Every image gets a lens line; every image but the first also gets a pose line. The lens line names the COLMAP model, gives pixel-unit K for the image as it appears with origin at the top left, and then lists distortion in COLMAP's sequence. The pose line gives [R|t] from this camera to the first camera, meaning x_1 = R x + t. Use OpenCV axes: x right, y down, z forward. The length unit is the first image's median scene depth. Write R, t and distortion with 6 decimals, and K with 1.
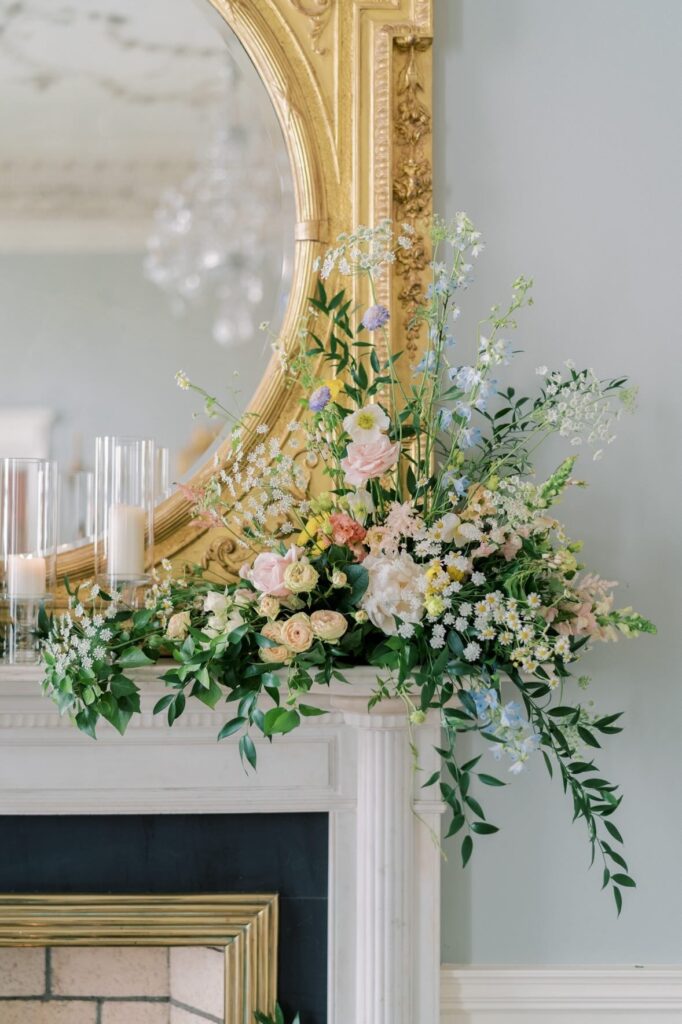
lens RADIAL K [[1494.3, 0, 341.0], [0, 1494.3, 512.0], [0, 0, 1]] dist [-0.011359, 0.081940]
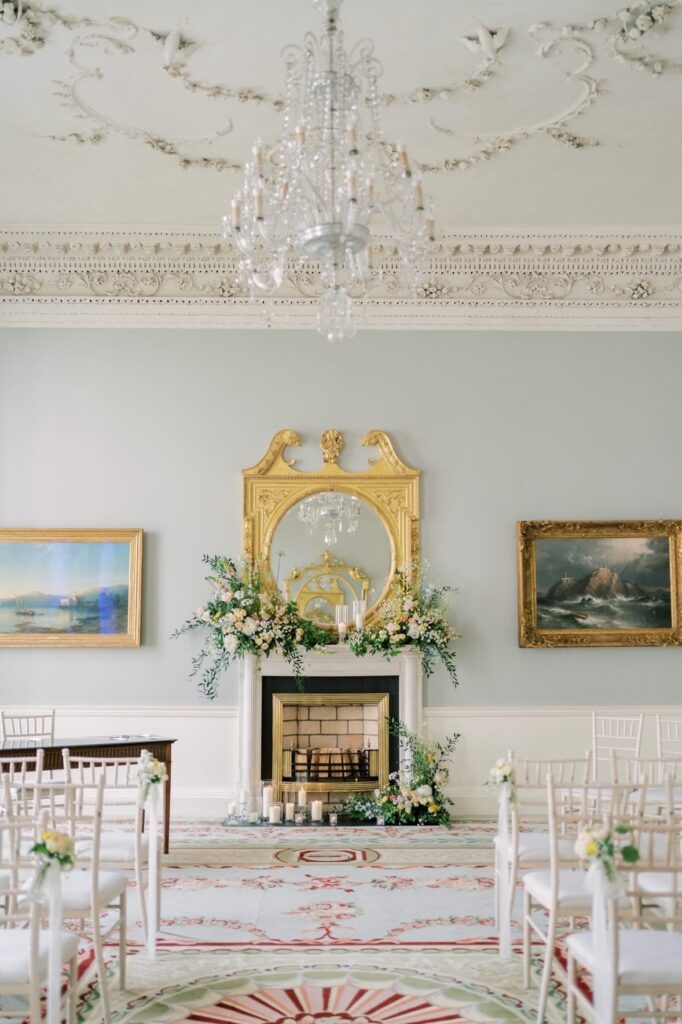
lens RADIAL K [[1077.5, 0, 341.0], [0, 1077.5, 512.0], [0, 0, 1]] dist [0.005055, 0.021666]
pose [[0.999648, 0.000700, 0.026531, -0.325525], [0.001443, 0.996740, -0.080670, -0.057641], [-0.026501, 0.080679, 0.996388, -2.849682]]
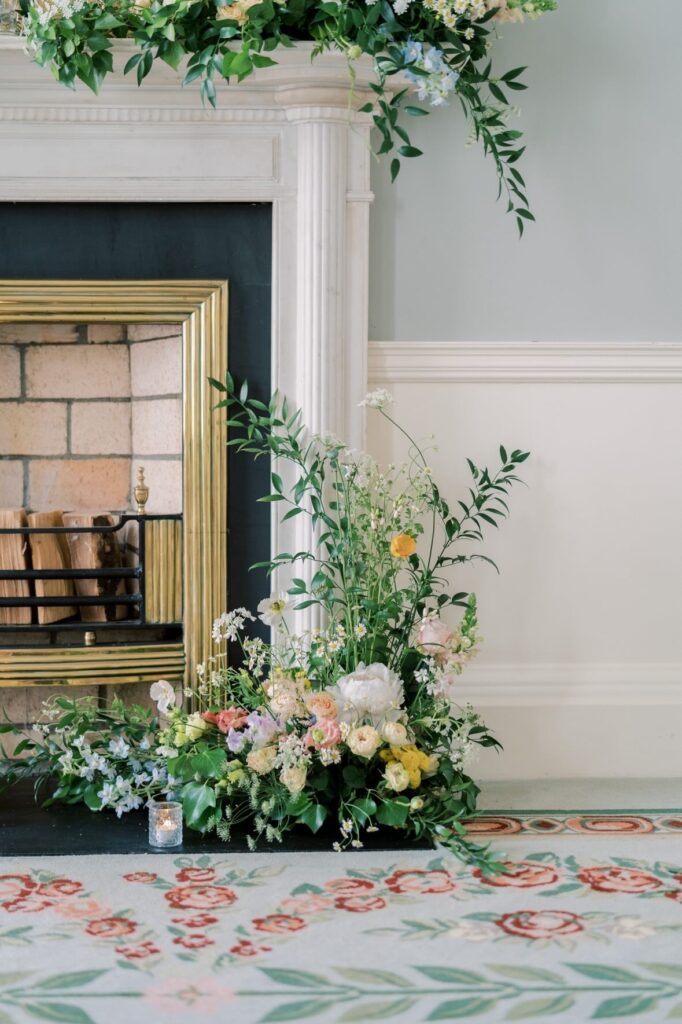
lens RADIAL K [[1511.5, 0, 342.3], [0, 1511.5, 525.8], [0, 0, 1]] dist [-0.009190, 0.007436]
pose [[0.997902, -0.002312, 0.064703, -0.033401], [-0.005284, 0.993122, 0.116966, 0.340337], [-0.064529, -0.117062, 0.991026, -0.205020]]
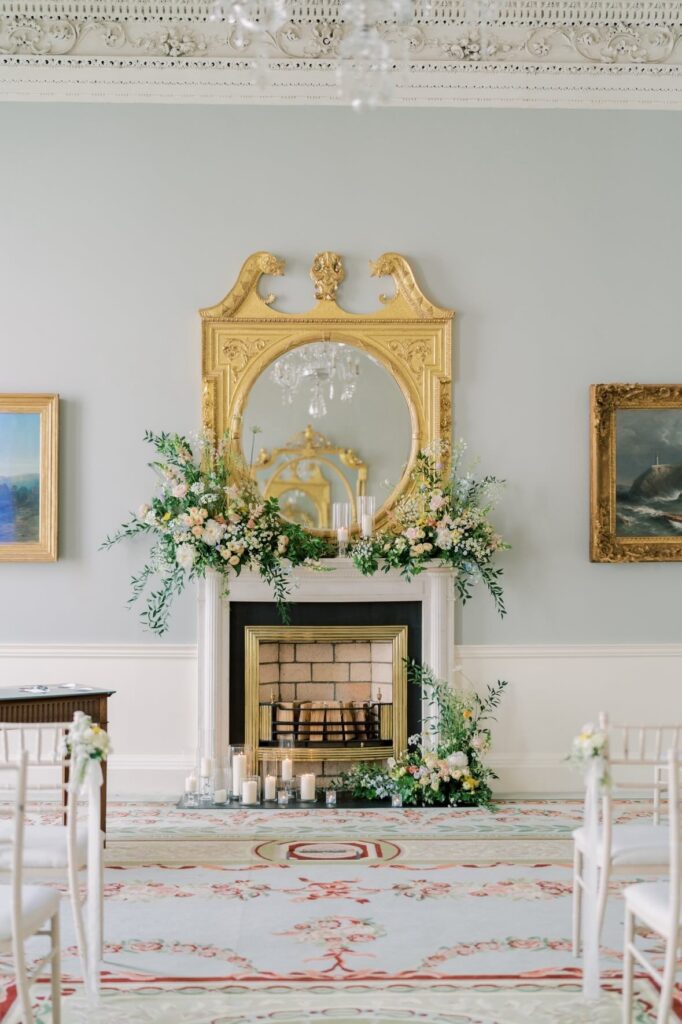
lens RADIAL K [[1477.7, 0, 343.3], [0, 1477.7, 511.0], [0, 0, 1]] dist [-0.003019, -0.001232]
pose [[0.999012, -0.000717, 0.044433, -0.384353], [0.000136, 0.999914, 0.013077, -0.064447], [-0.044439, -0.013058, 0.998927, -2.720378]]
